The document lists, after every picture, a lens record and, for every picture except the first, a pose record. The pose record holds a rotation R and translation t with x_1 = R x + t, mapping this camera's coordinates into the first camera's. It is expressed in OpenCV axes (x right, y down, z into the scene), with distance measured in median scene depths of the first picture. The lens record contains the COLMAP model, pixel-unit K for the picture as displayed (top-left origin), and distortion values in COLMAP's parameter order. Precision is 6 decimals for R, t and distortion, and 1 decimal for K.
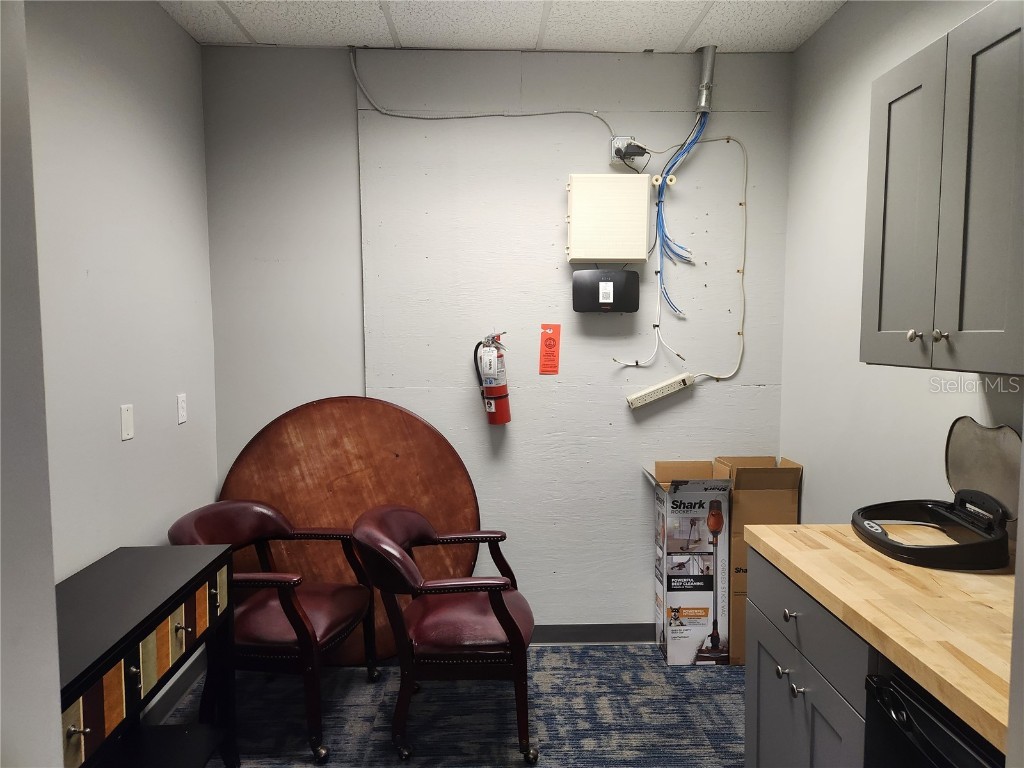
lens RADIAL K [[683.0, 0, 511.7], [0, 683.0, 384.3], [0, 0, 1]] dist [0.068676, -0.038767]
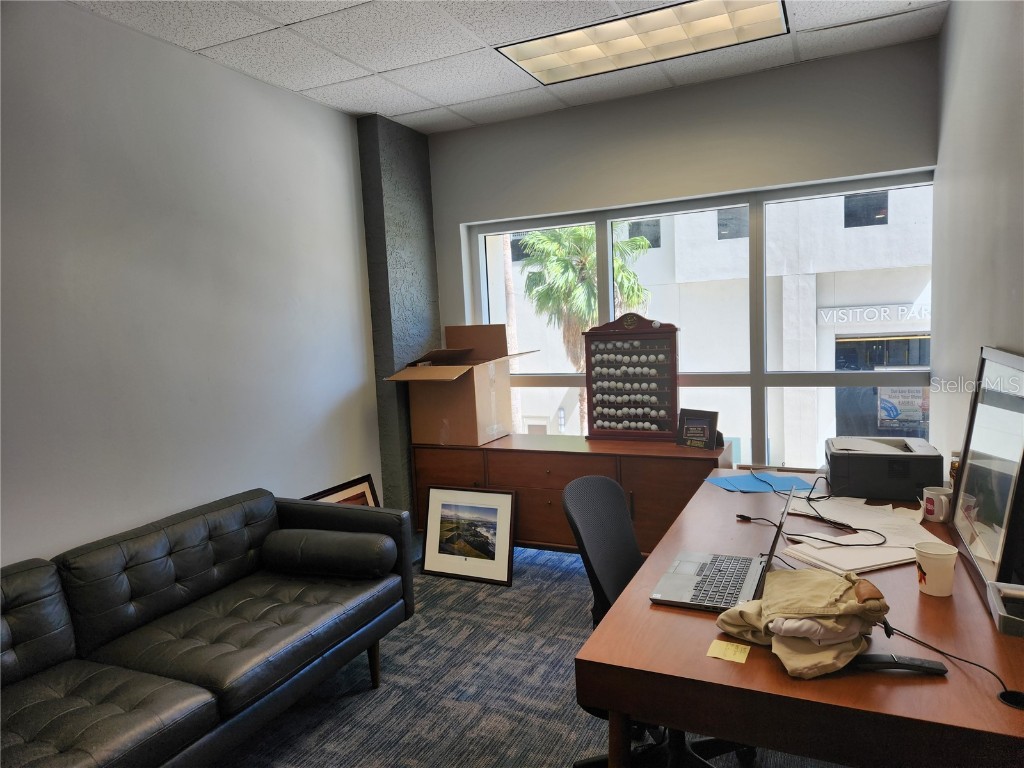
lens RADIAL K [[683.0, 0, 510.9], [0, 683.0, 387.4], [0, 0, 1]] dist [0.068676, -0.038767]
pose [[-0.456171, 0.109841, -0.883087, 0.741747], [-0.021398, 0.990712, 0.134281, -0.100177], [0.889635, 0.080151, -0.449583, 1.383916]]
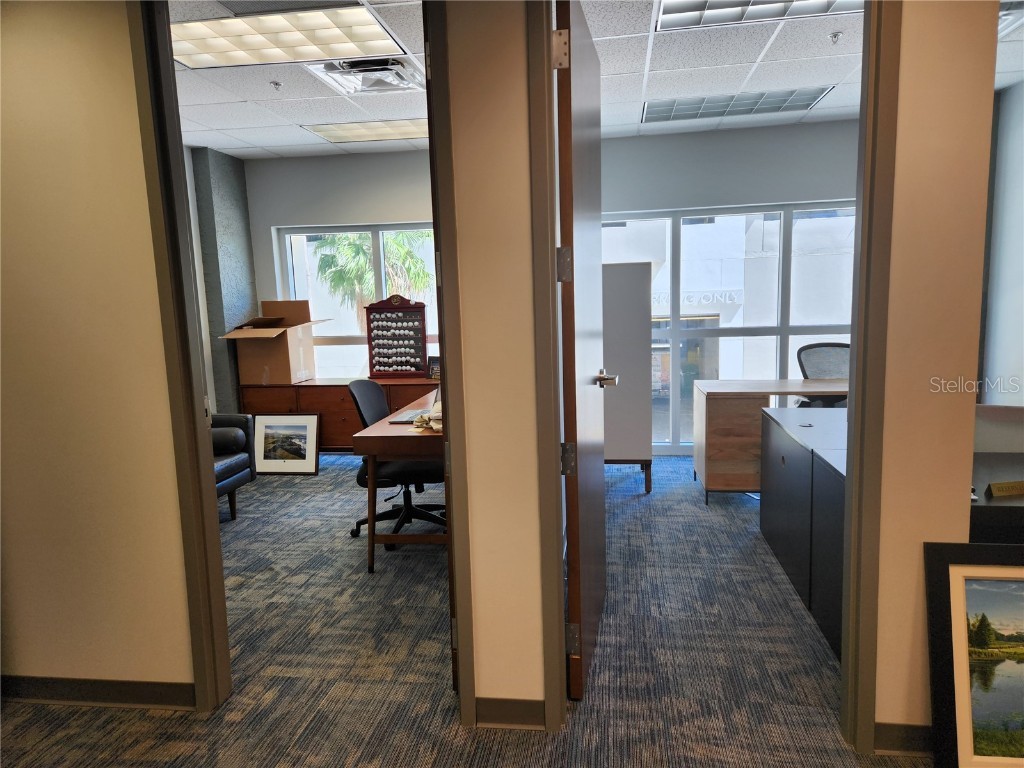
lens RADIAL K [[683.0, 0, 520.4], [0, 683.0, 385.7], [0, 0, 1]] dist [0.068676, -0.038767]
pose [[-0.167154, 0.137053, -0.976359, 1.387847], [-0.046443, 0.988097, 0.146652, -0.117046], [0.984836, 0.069858, -0.158799, 1.678882]]
